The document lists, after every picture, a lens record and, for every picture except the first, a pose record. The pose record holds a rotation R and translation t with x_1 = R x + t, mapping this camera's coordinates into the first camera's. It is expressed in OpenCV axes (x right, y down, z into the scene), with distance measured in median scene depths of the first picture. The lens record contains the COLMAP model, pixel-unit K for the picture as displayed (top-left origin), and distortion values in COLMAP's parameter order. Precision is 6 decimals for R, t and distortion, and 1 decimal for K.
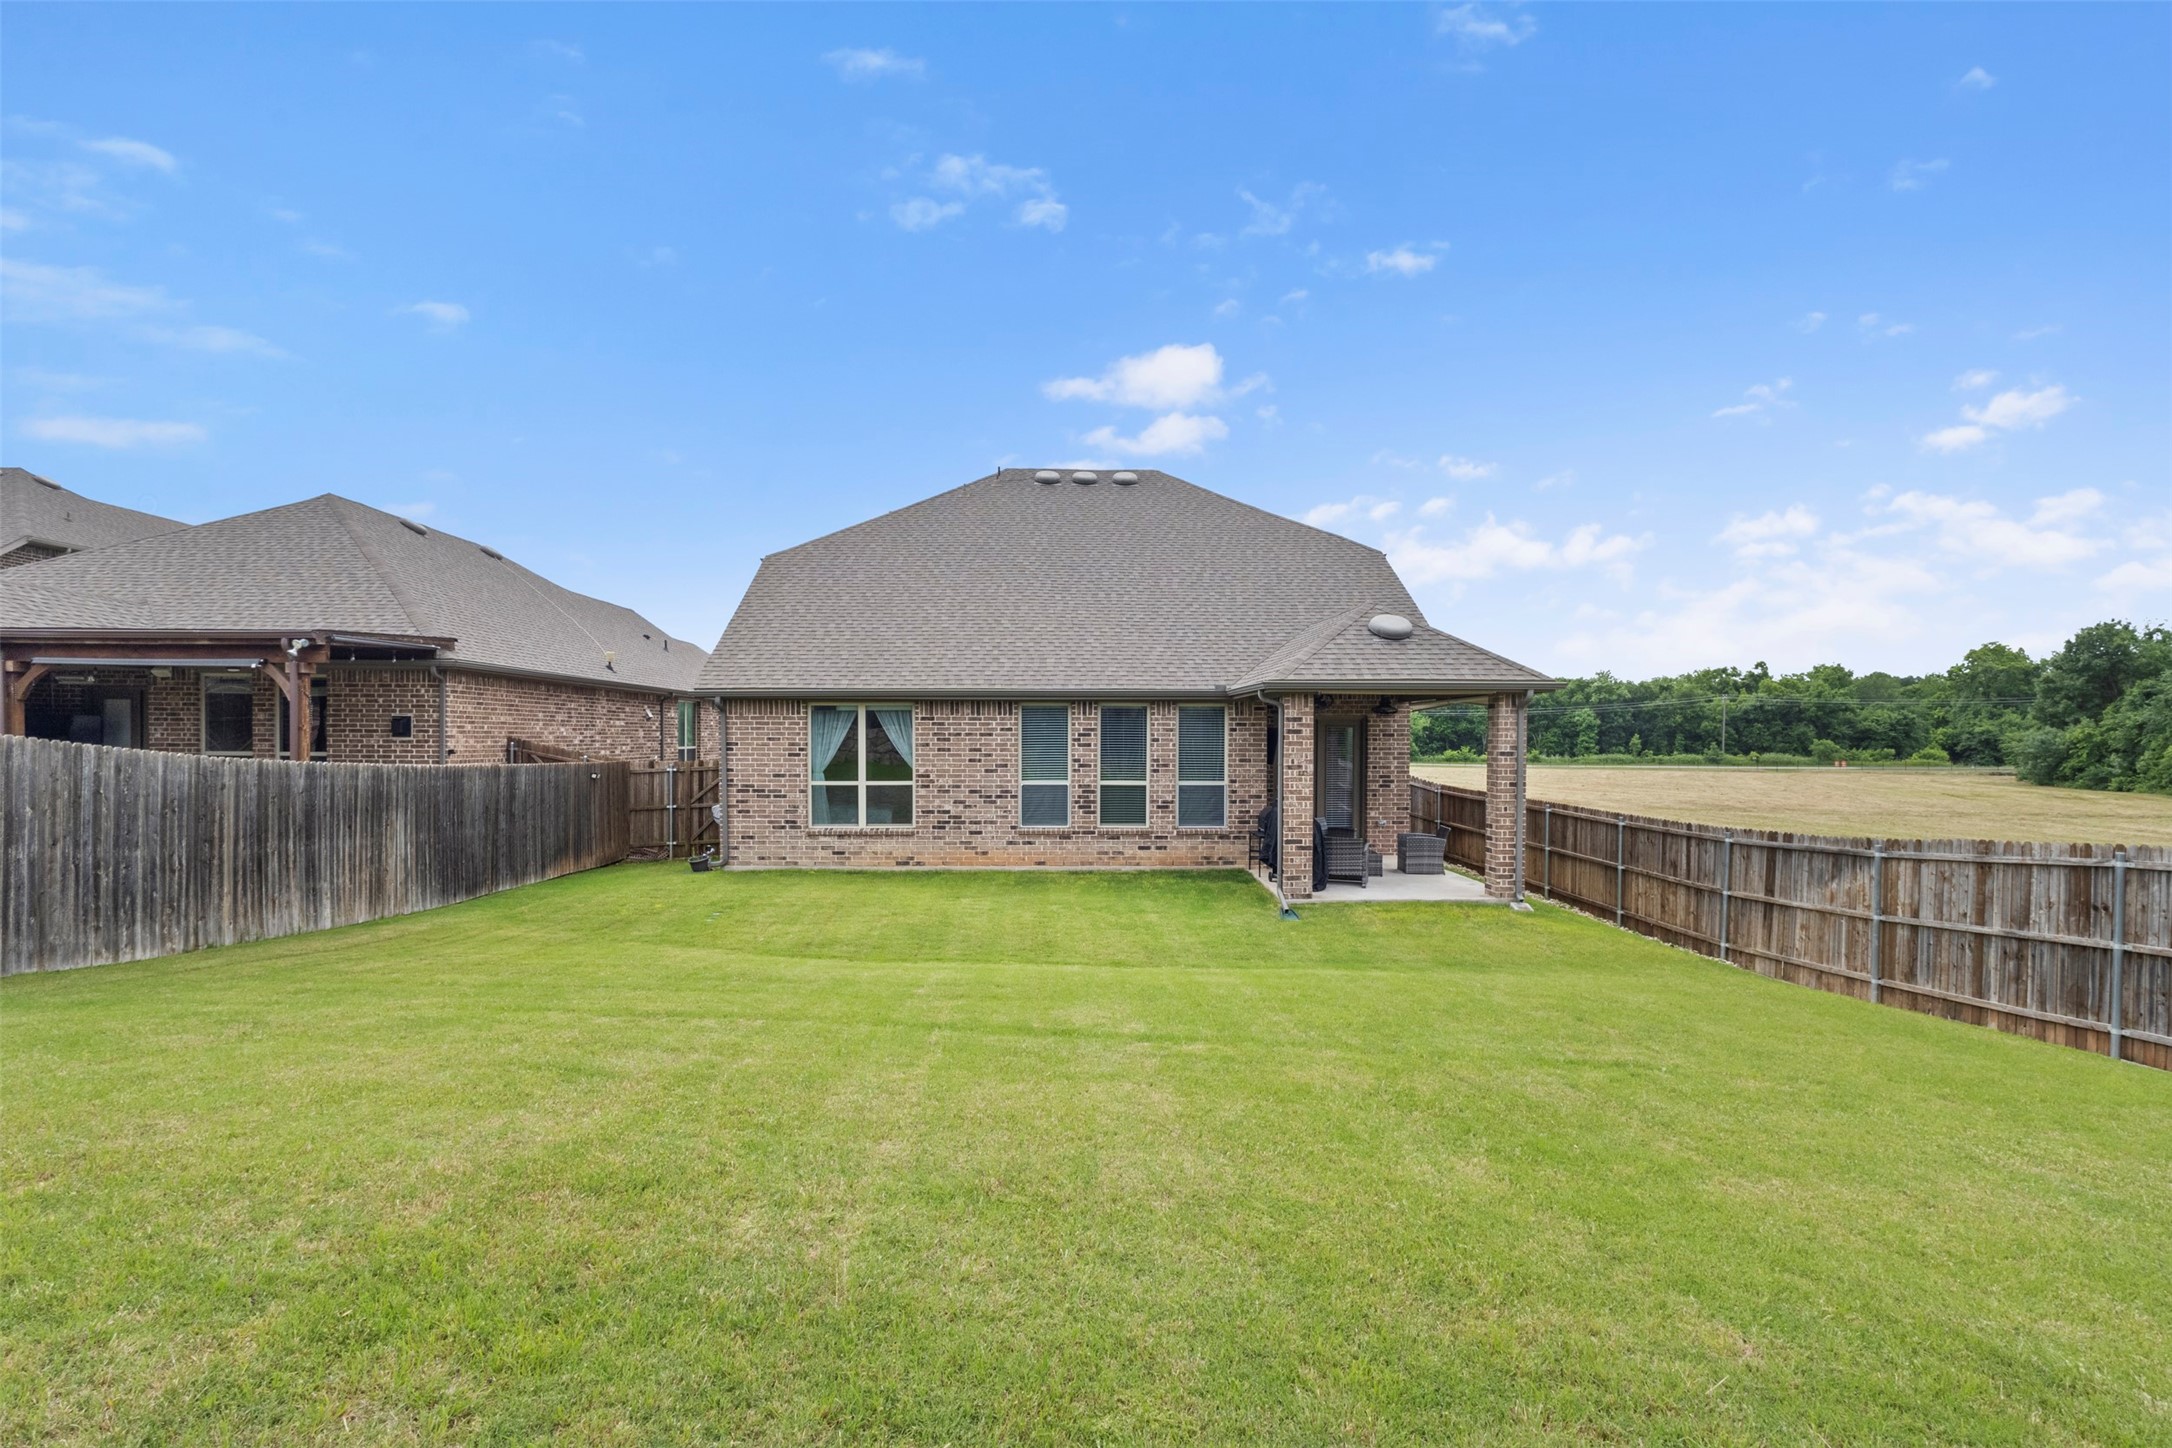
lens RADIAL K [[1012.7, 0, 1087.3], [0, 1012.7, 729.2], [0, 0, 1]] dist [0.005430, 0.000391]
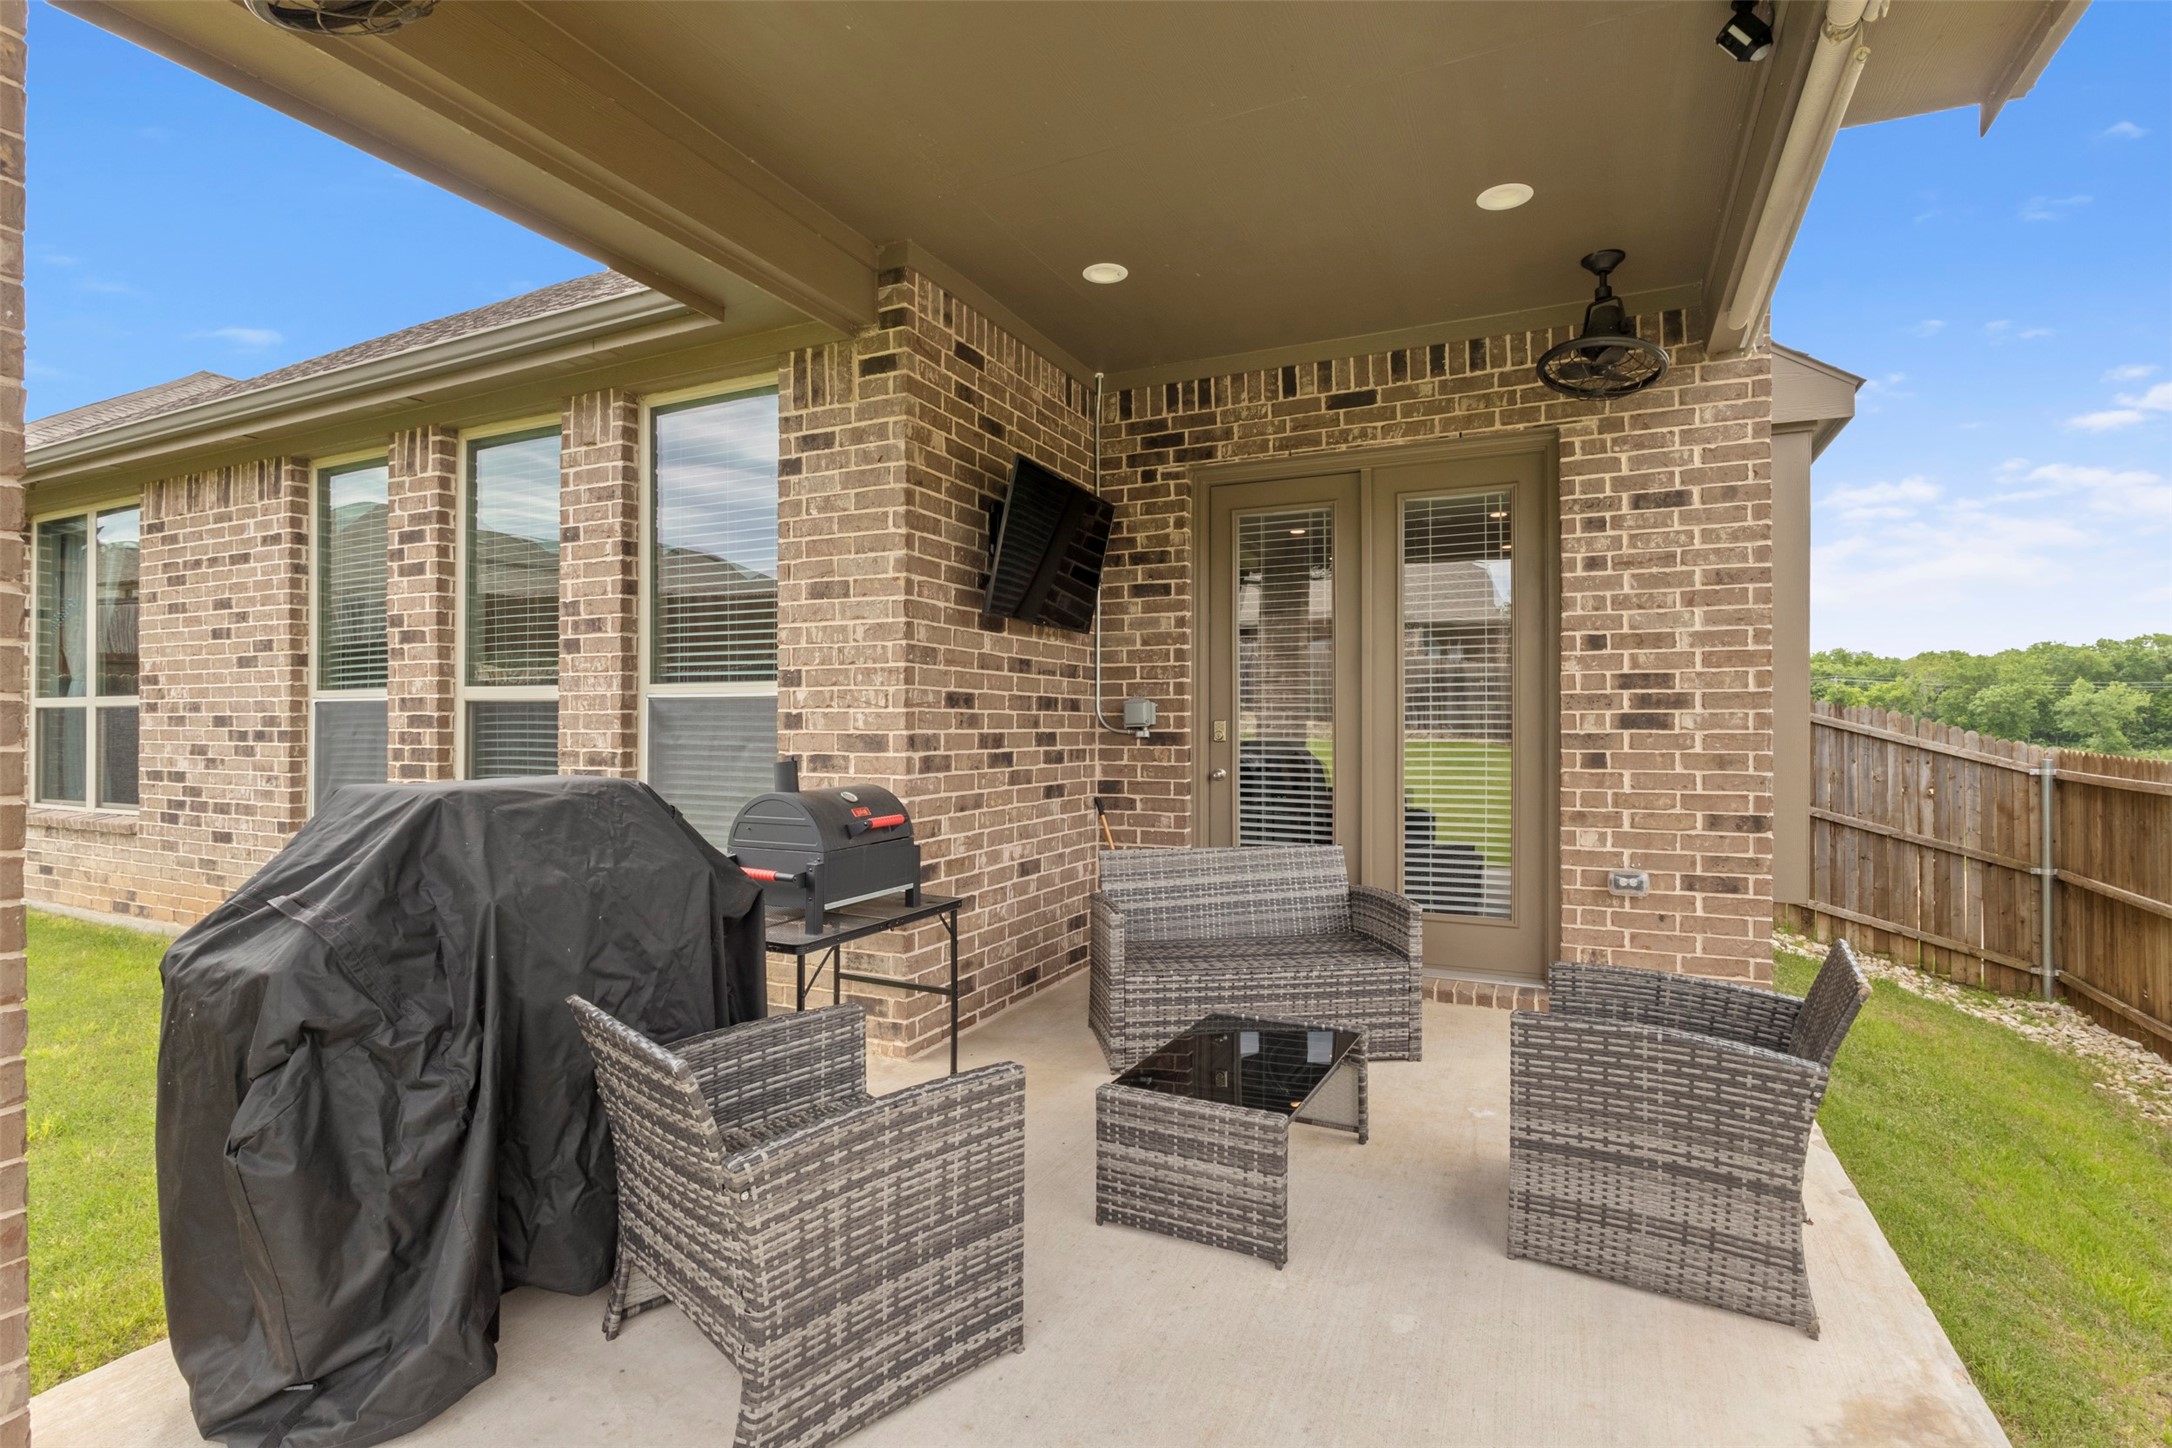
lens RADIAL K [[1034.0, 0, 1081.9], [0, 1034.0, 718.3], [0, 0, 1]] dist [-0.003389, -0.000155]
pose [[0.885200, -0.004369, -0.465191, 0.506658], [0.001647, 0.999979, -0.006258, 0.098908], [0.465208, 0.004773, 0.885188, 1.281258]]
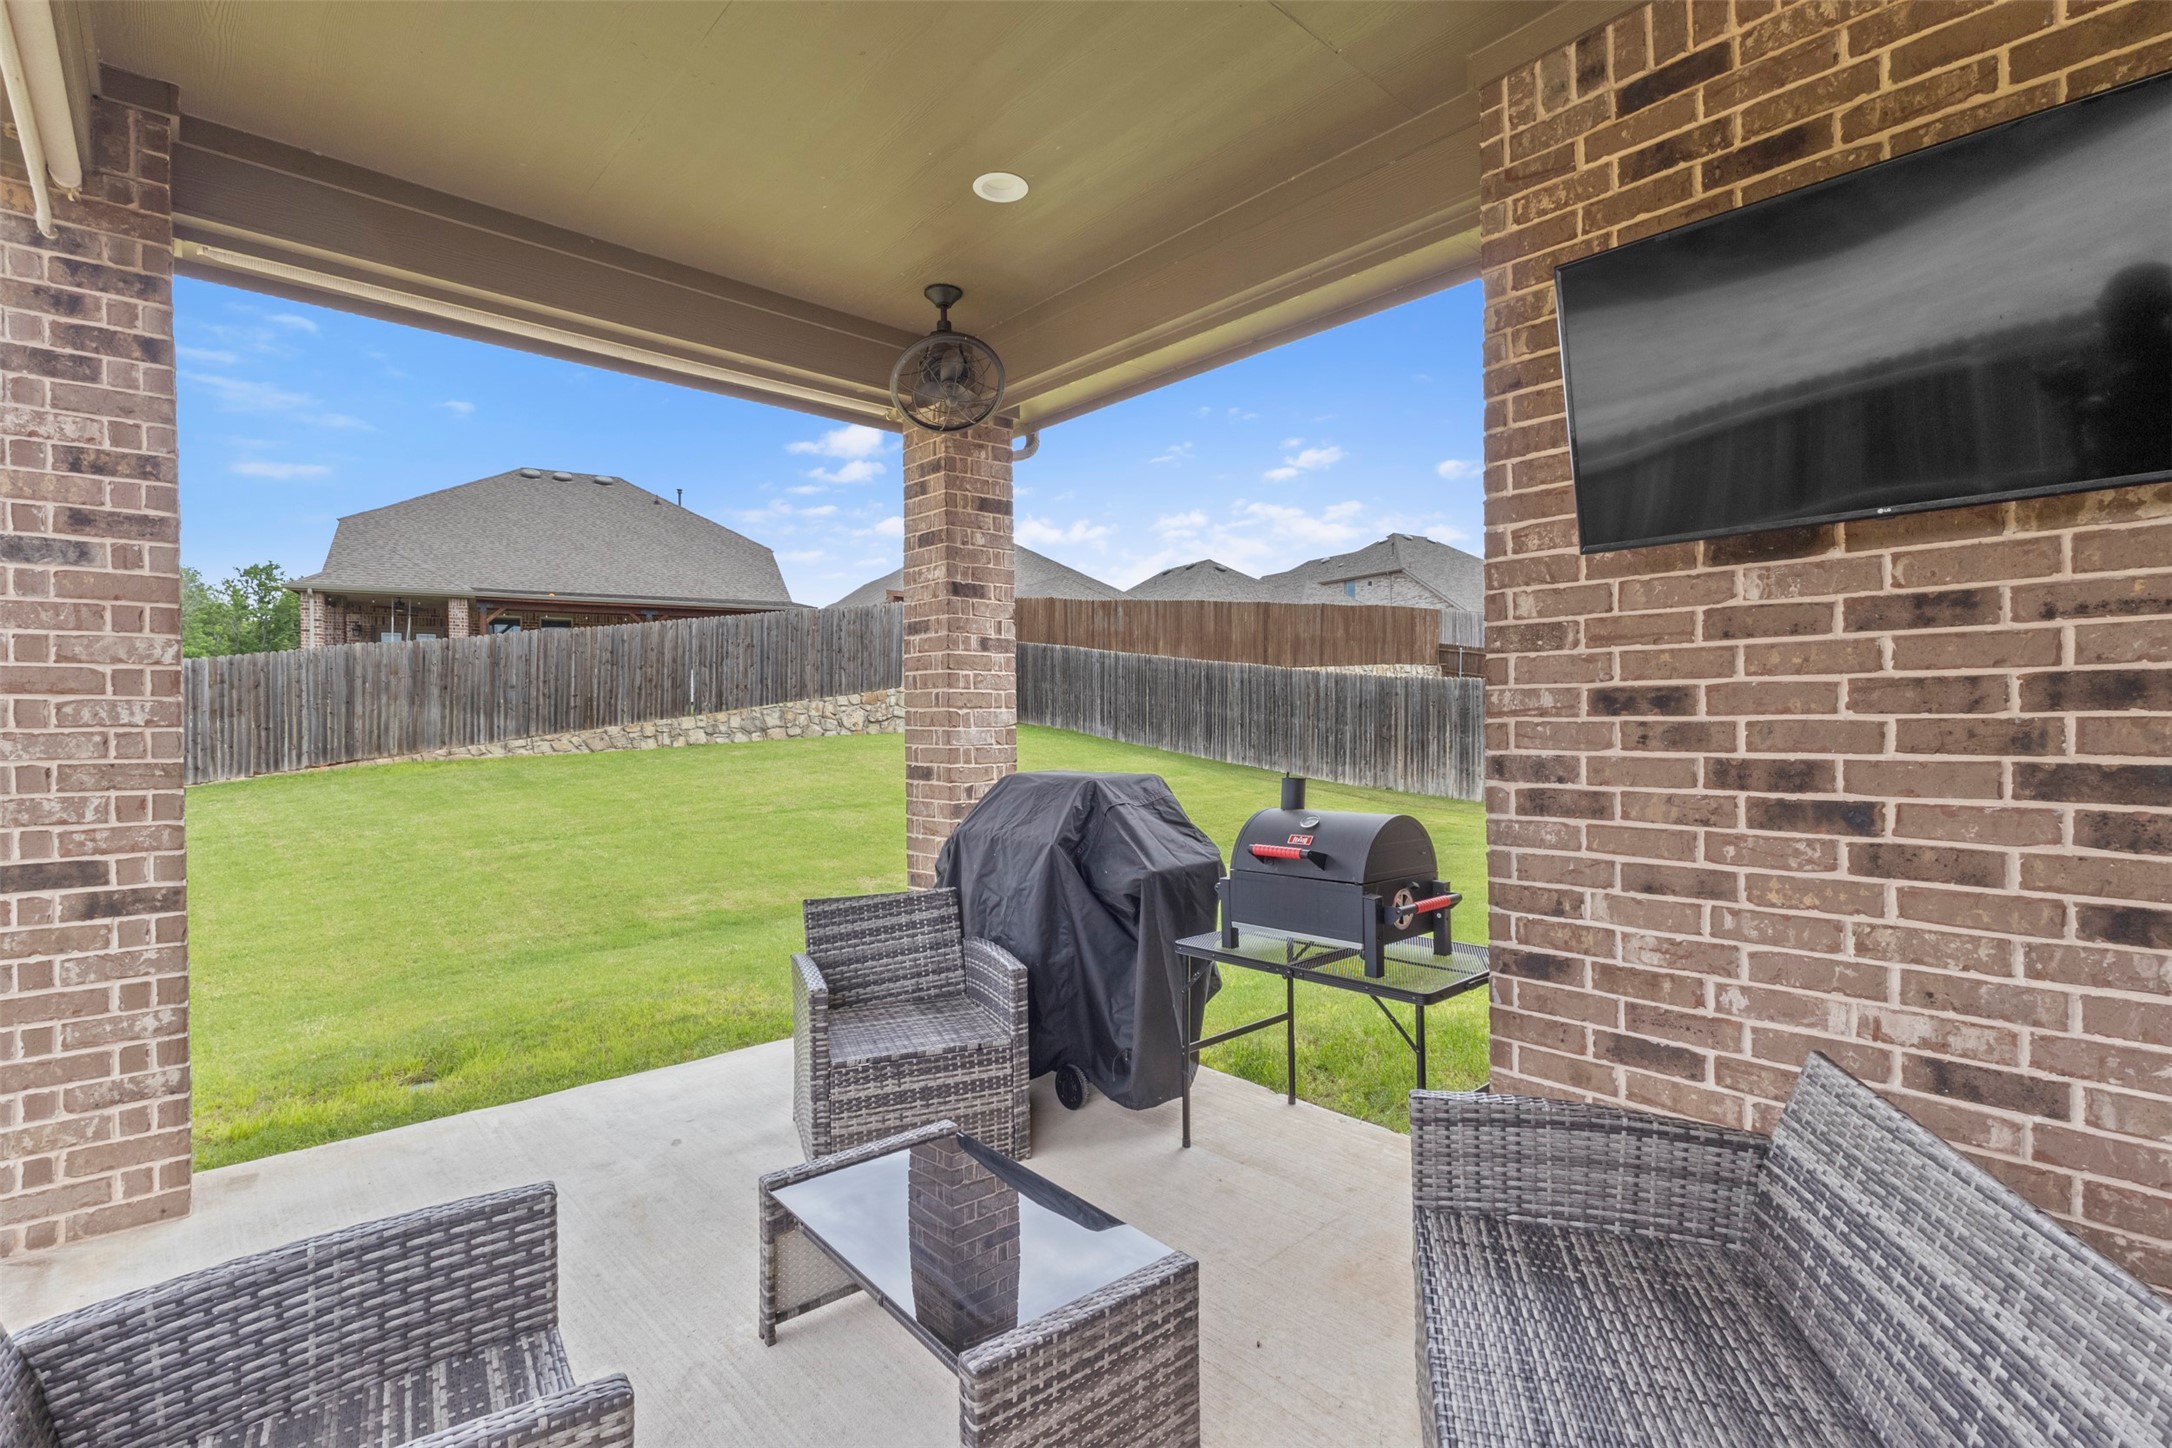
lens RADIAL K [[1012.7, 0, 1087.2], [0, 1012.7, 731.2], [0, 0, 1]] dist [0.005430, 0.000391]
pose [[-0.767839, 0.010870, -0.640551, 0.522767], [0.009172, 0.999940, 0.005974, 0.093136], [0.640577, -0.001288, -0.767892, 1.752404]]
